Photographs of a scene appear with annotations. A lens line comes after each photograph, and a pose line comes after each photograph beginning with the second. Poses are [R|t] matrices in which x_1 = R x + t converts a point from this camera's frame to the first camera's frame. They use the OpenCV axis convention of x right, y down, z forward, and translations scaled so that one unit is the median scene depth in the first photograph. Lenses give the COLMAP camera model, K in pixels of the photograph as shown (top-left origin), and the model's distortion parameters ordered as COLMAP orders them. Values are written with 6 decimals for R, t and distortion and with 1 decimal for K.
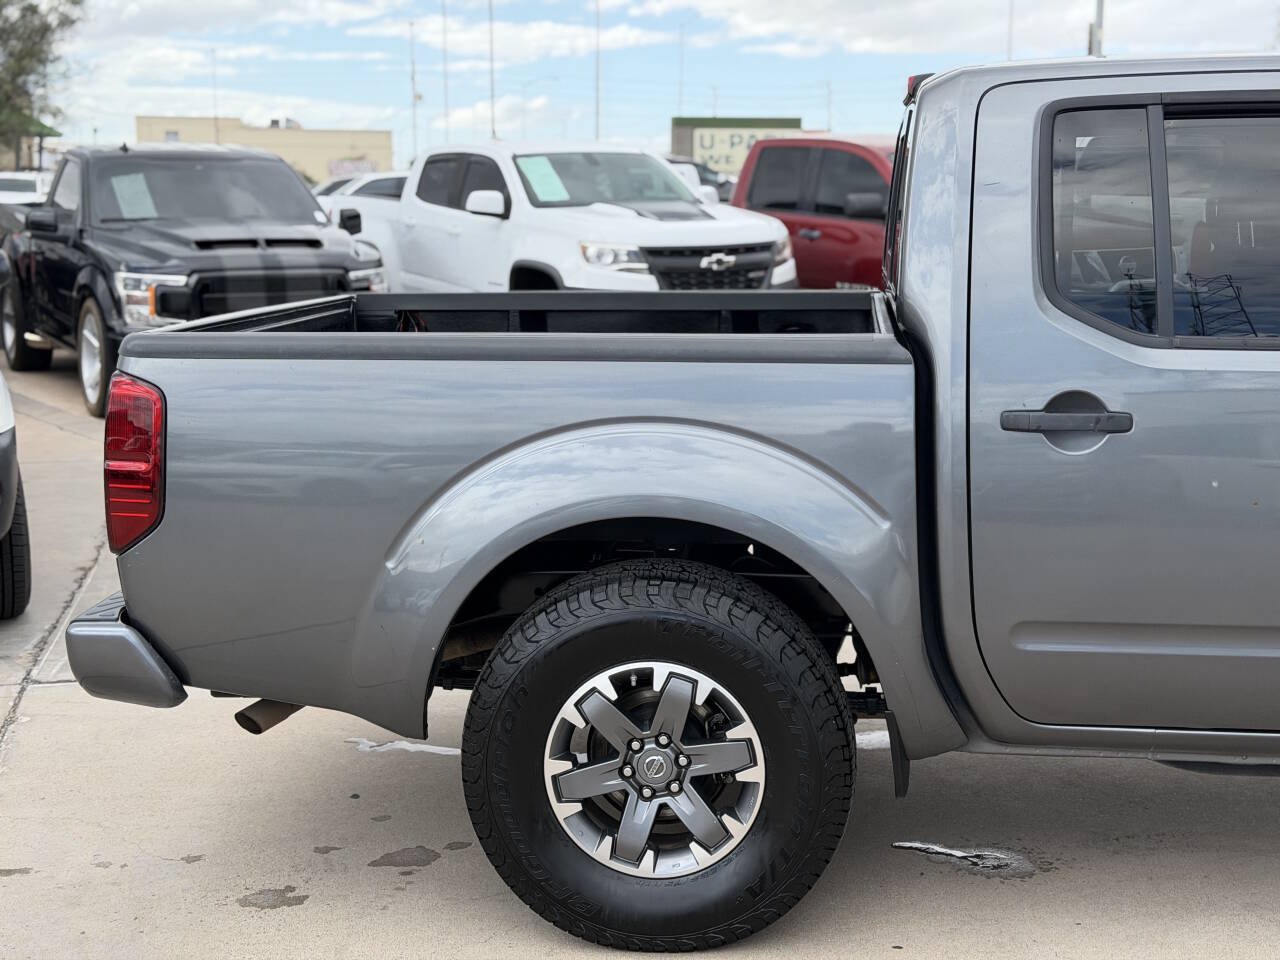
lens RADIAL K [[1819.3, 0, 677.6], [0, 1819.3, 475.5], [0, 0, 1]] dist [0.148241, -0.358189]
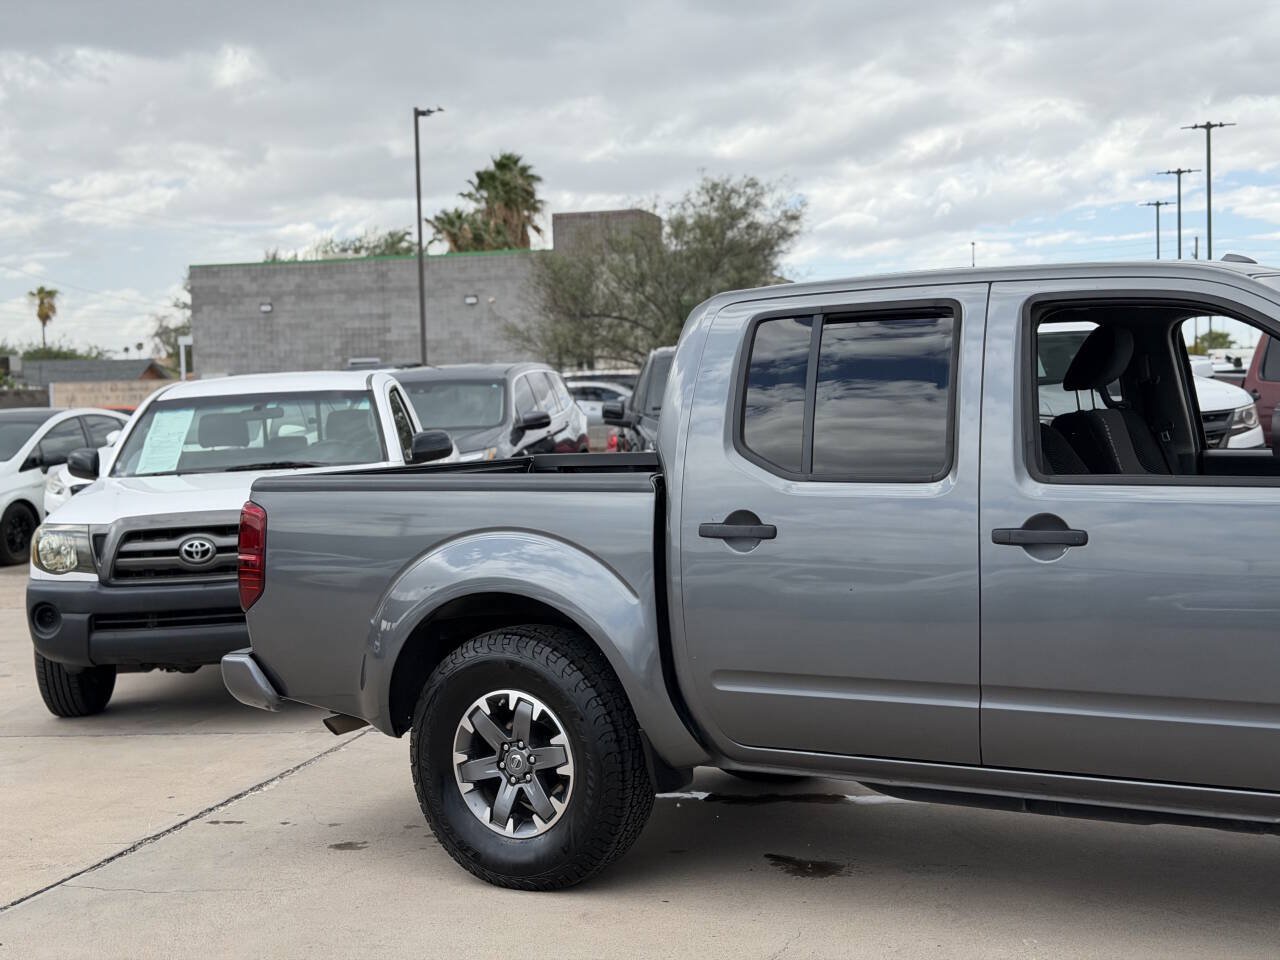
lens RADIAL K [[1818.3, 0, 631.8], [0, 1818.3, 482.0], [0, 0, 1]] dist [0.123008, 0.058982]
pose [[0.897172, -0.004995, -0.441652, 0.732063], [-0.036561, 0.995665, -0.085530, 0.055208], [0.440165, 0.092883, 0.893100, -0.313900]]
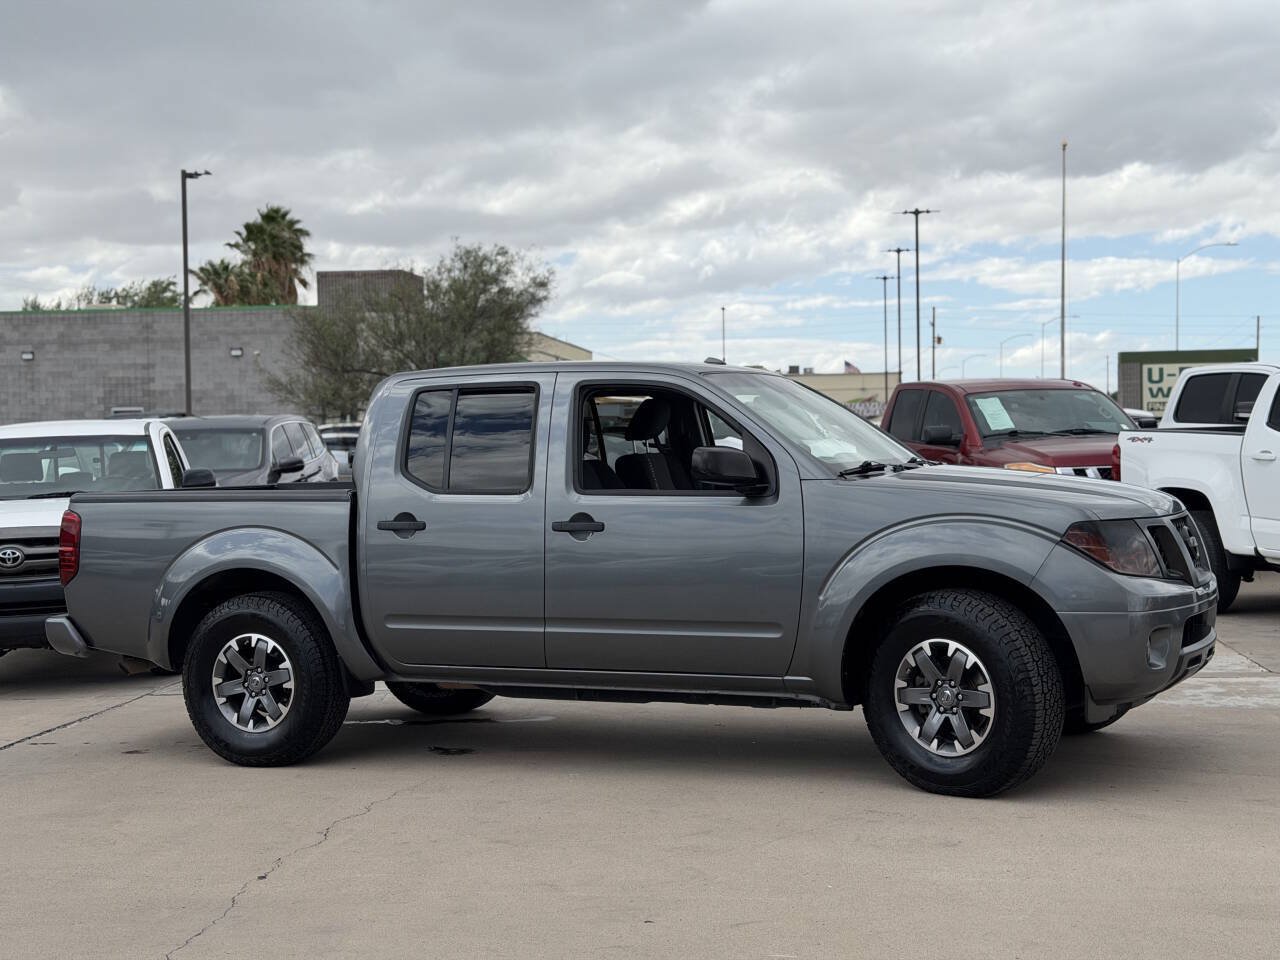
lens RADIAL K [[1818.3, 0, 631.8], [0, 1818.3, 482.0], [0, 0, 1]] dist [0.123008, 0.058982]
pose [[0.945357, -0.009461, -0.325900, 1.157550], [-0.031134, 0.992391, -0.119123, 0.168626], [0.324548, 0.122760, 0.937869, -0.988676]]
